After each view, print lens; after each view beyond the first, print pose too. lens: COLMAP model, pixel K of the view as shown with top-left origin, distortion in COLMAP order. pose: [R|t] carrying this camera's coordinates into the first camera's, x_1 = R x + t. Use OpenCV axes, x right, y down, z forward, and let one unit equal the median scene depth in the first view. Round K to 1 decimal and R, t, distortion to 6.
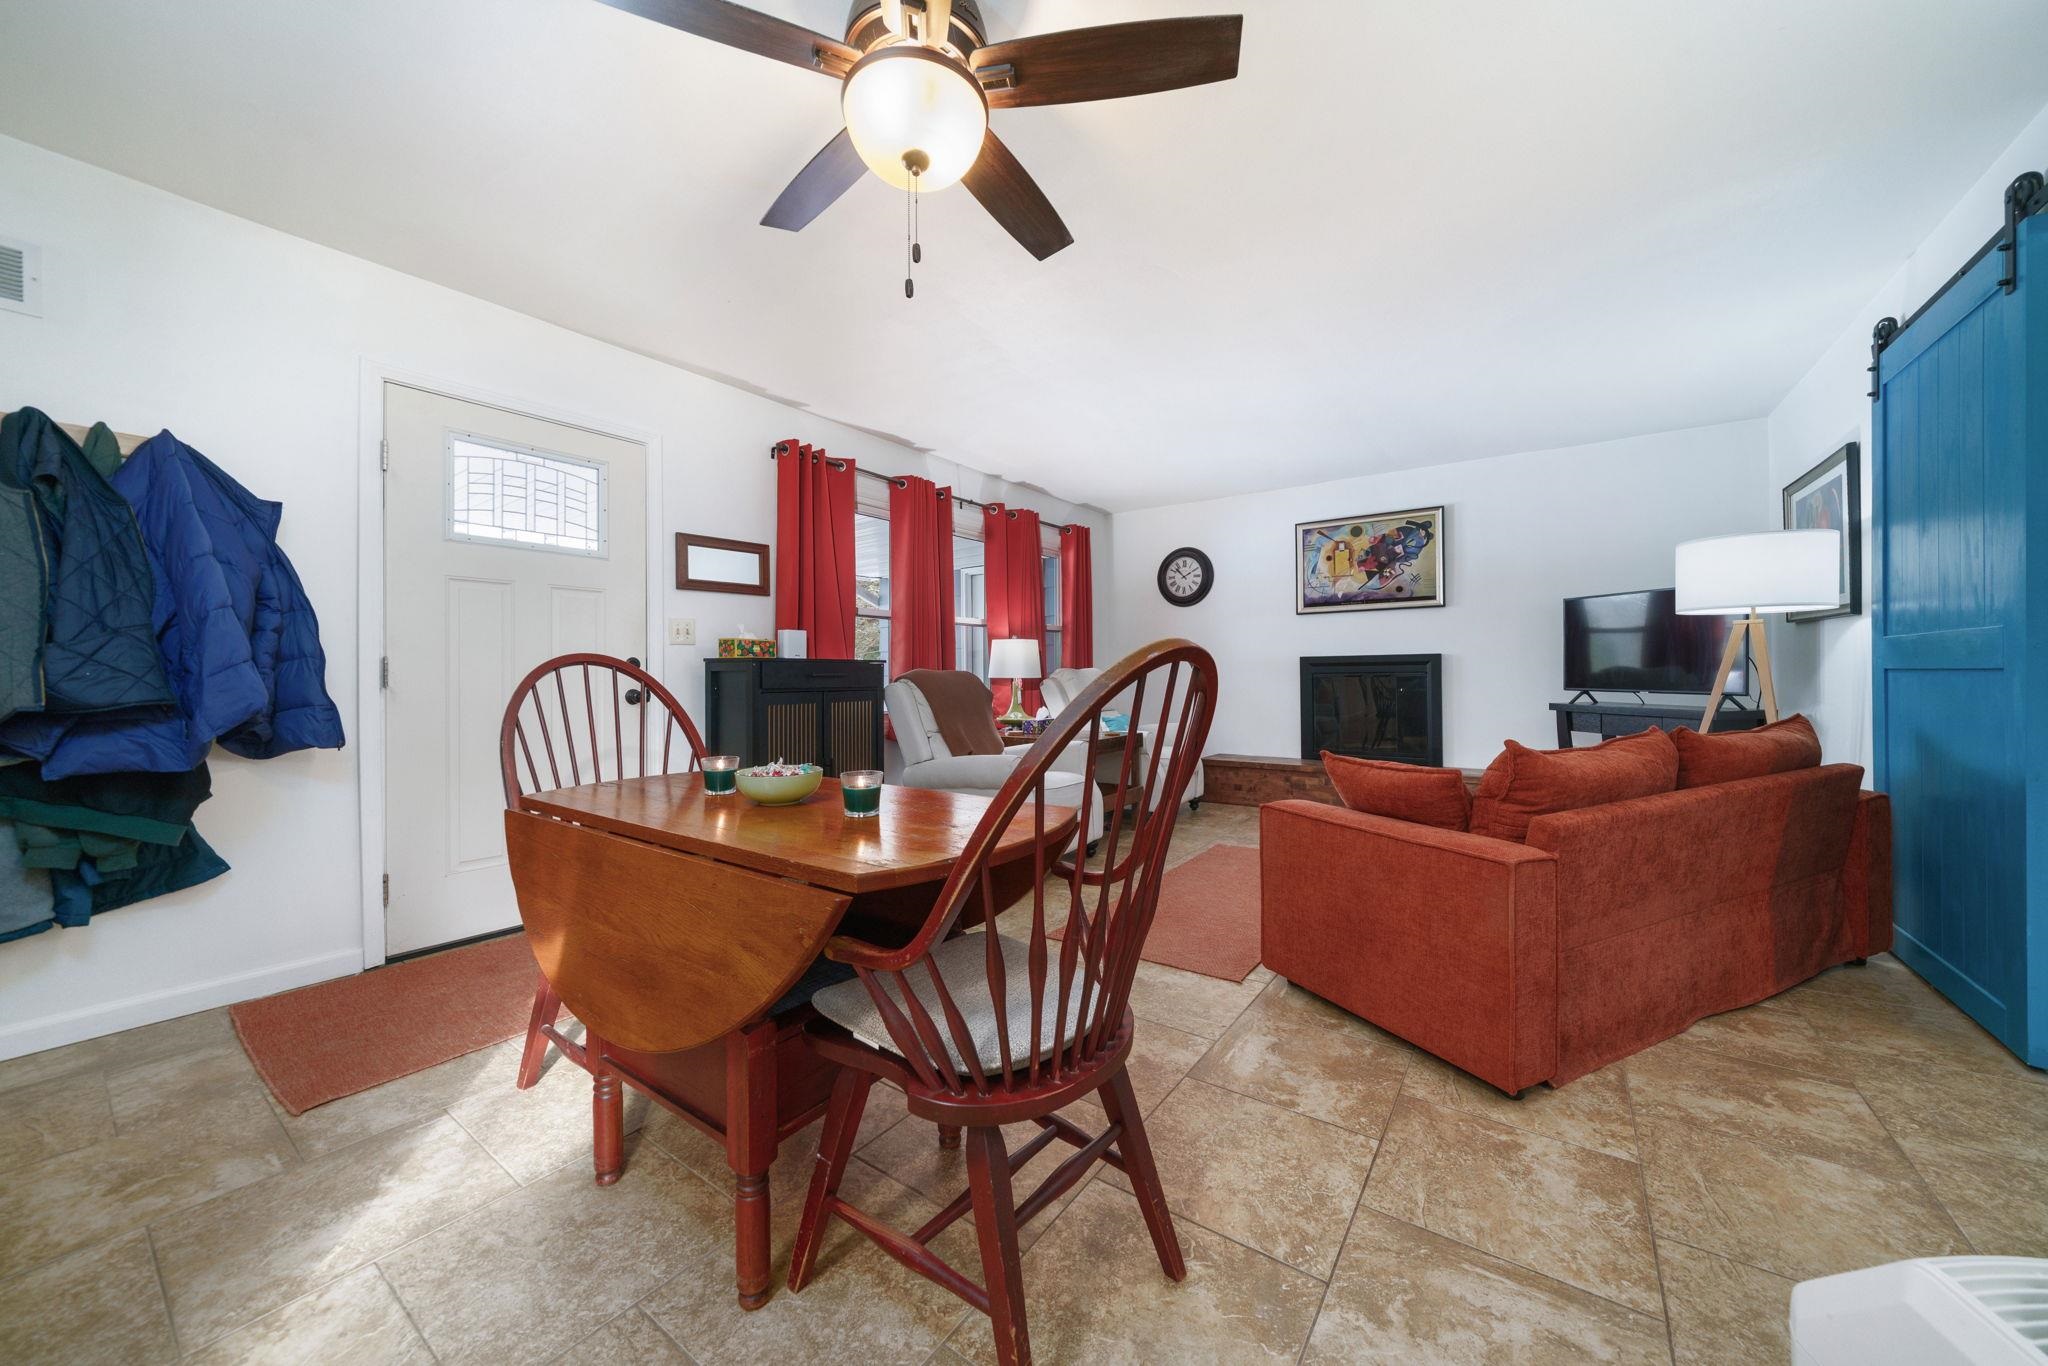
lens RADIAL K [[750.5, 0, 1029.6], [0, 750.5, 673.0], [0, 0, 1]] dist [-0.006959, 0.000000]
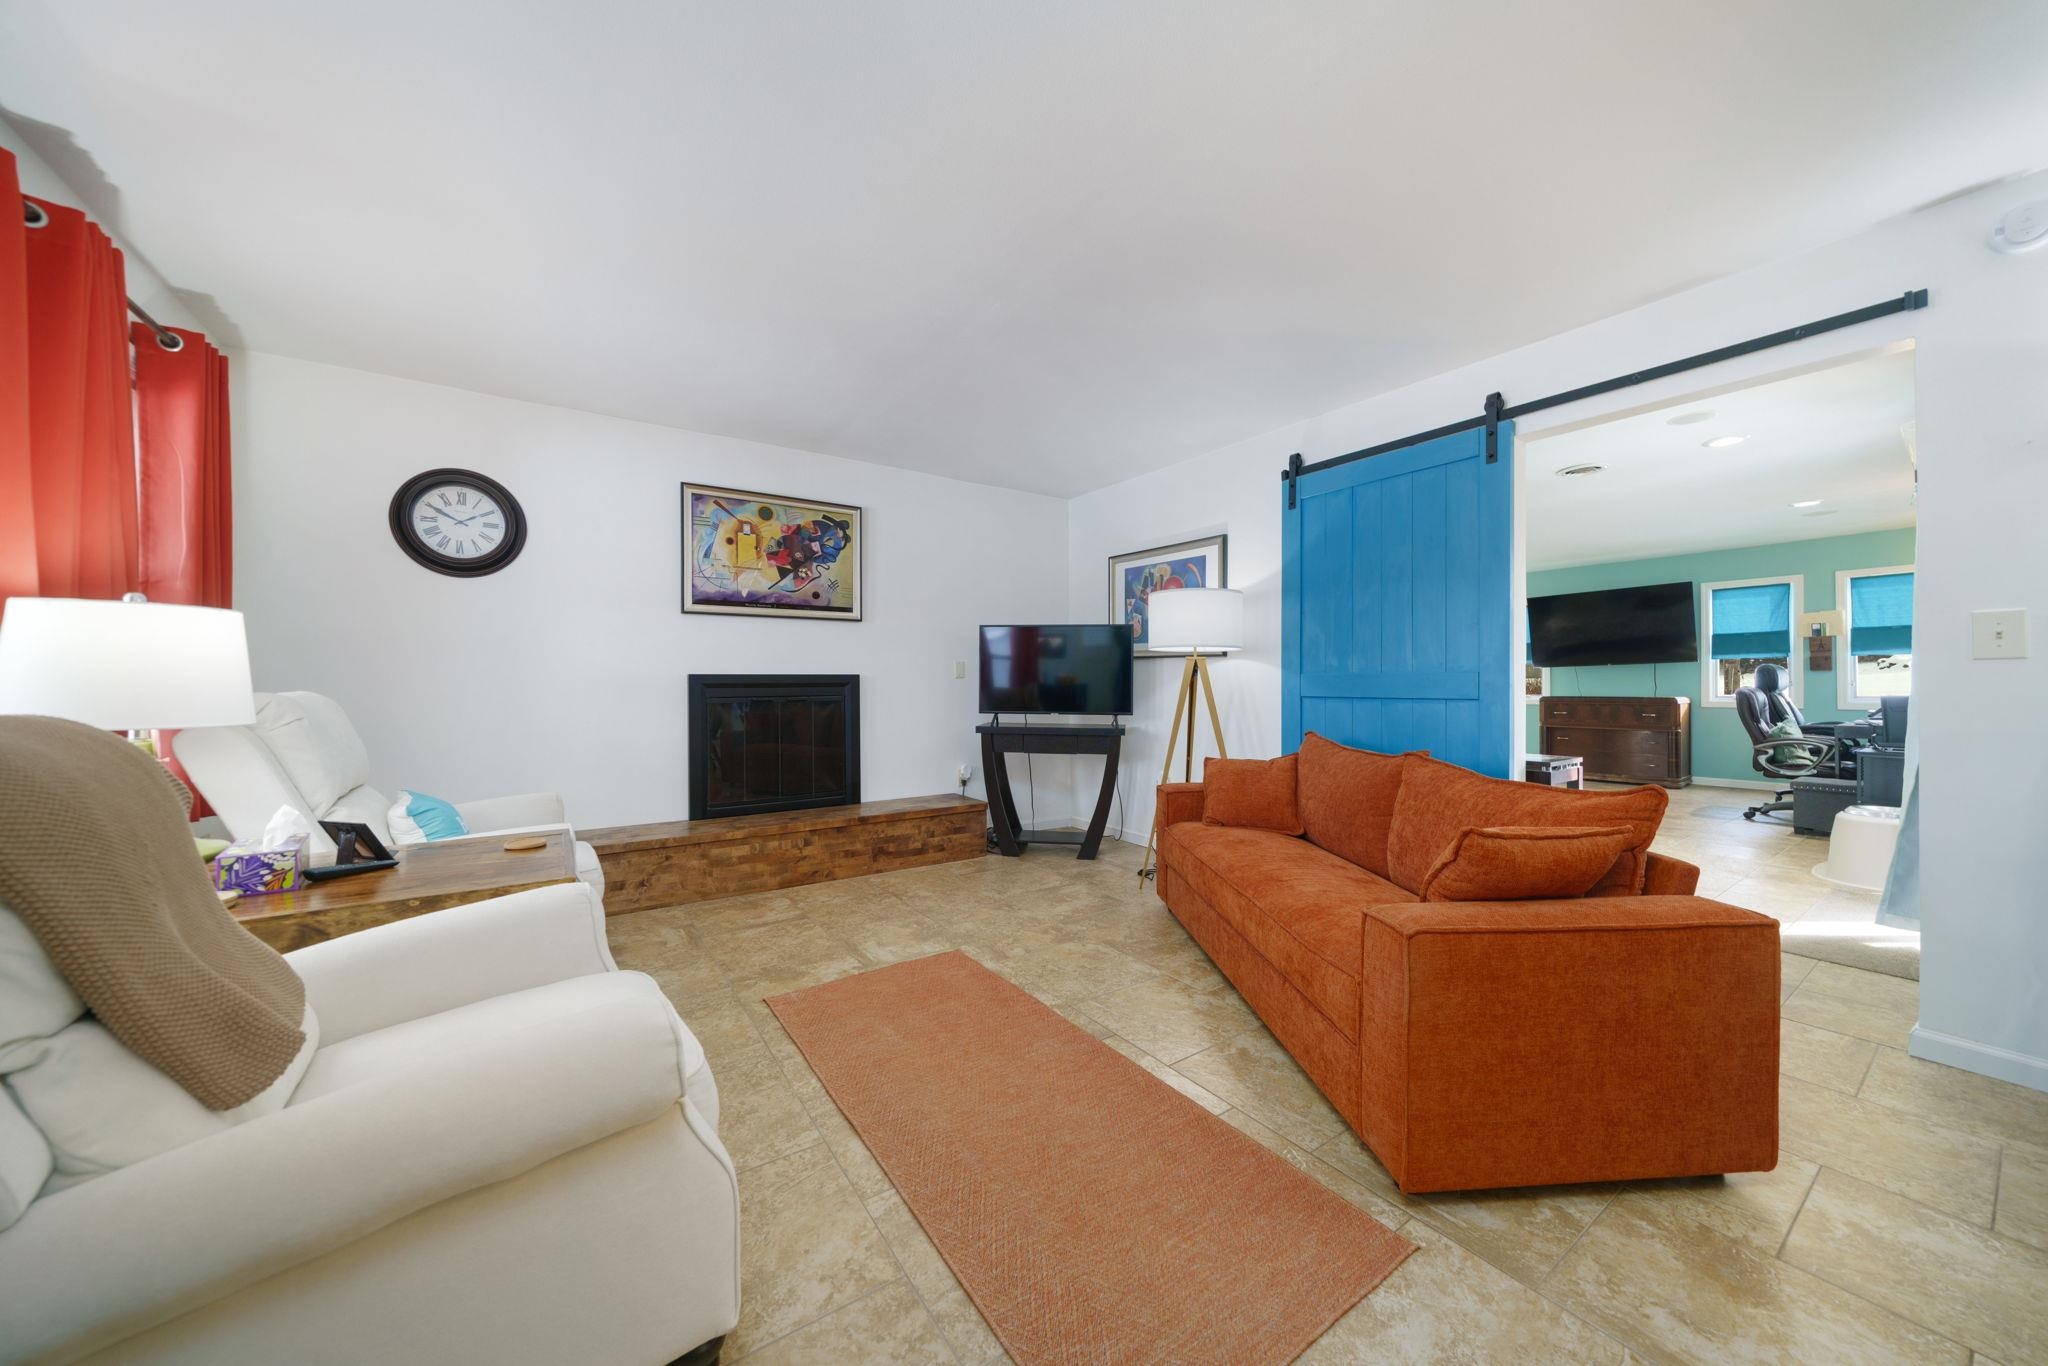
lens RADIAL K [[708.0, 0, 1039.8], [0, 708.0, 684.3], [0, 0, 1]] dist [-0.007256, 0.000519]
pose [[0.333968, 0.000322, 0.942584, -0.164444], [-0.004642, 0.999988, 0.001303, -0.016338], [-0.942573, -0.004810, 0.333965, 0.520986]]
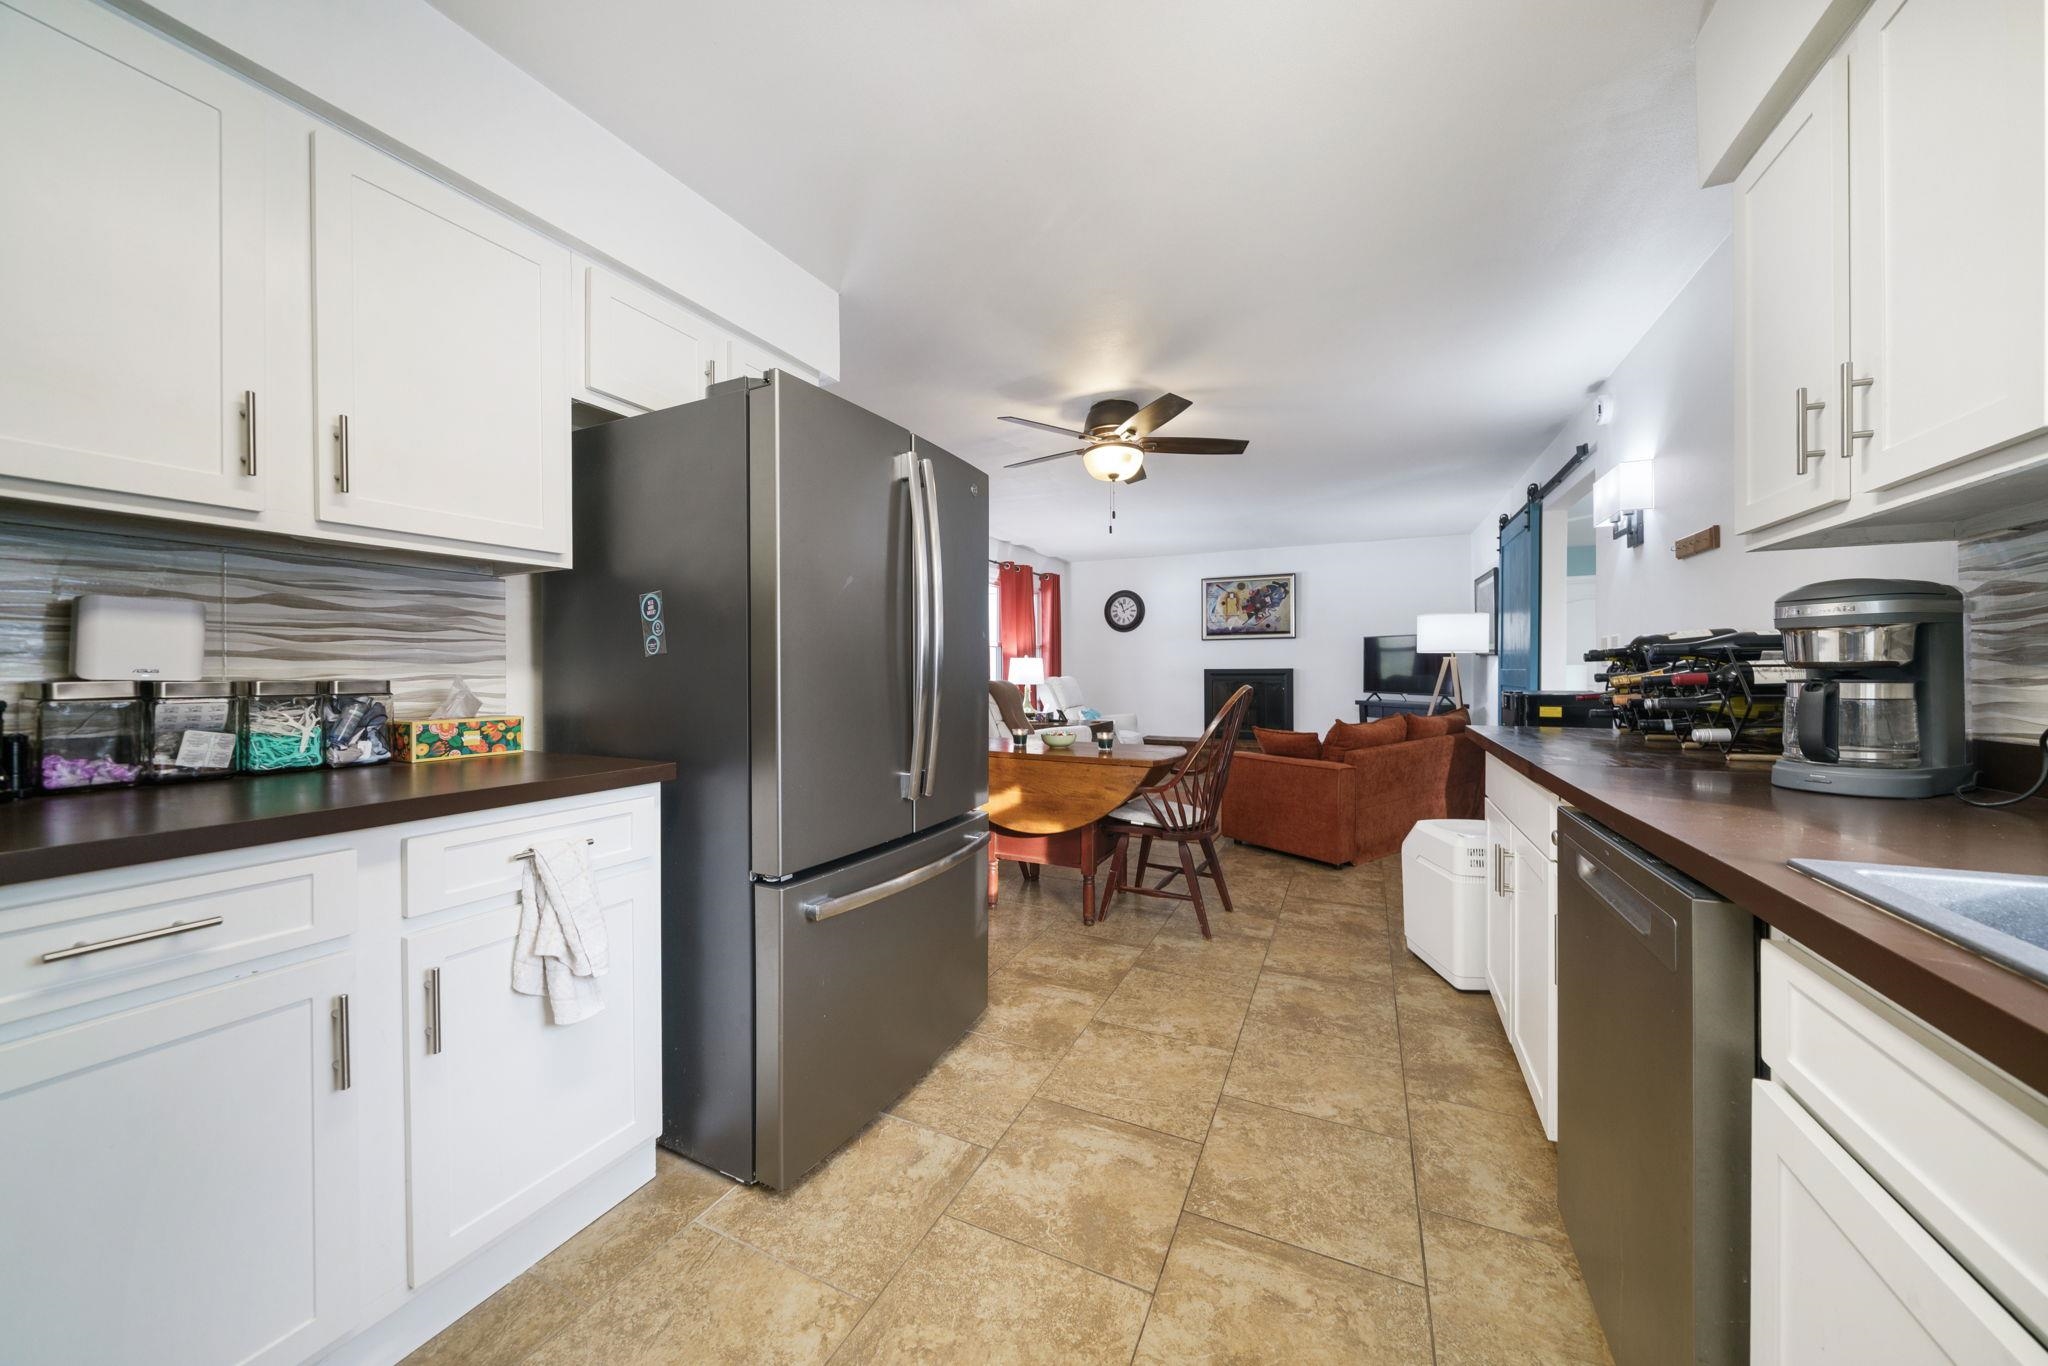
lens RADIAL K [[727.7, 0, 1034.8], [0, 727.7, 675.5], [0, 0, 1]] dist [-0.007202, 0.000024]
pose [[0.982369, 0.002332, 0.186939, -0.259409], [-0.004178, 0.999946, 0.009484, -0.023189], [-0.186906, -0.010098, 0.982326, -0.382703]]
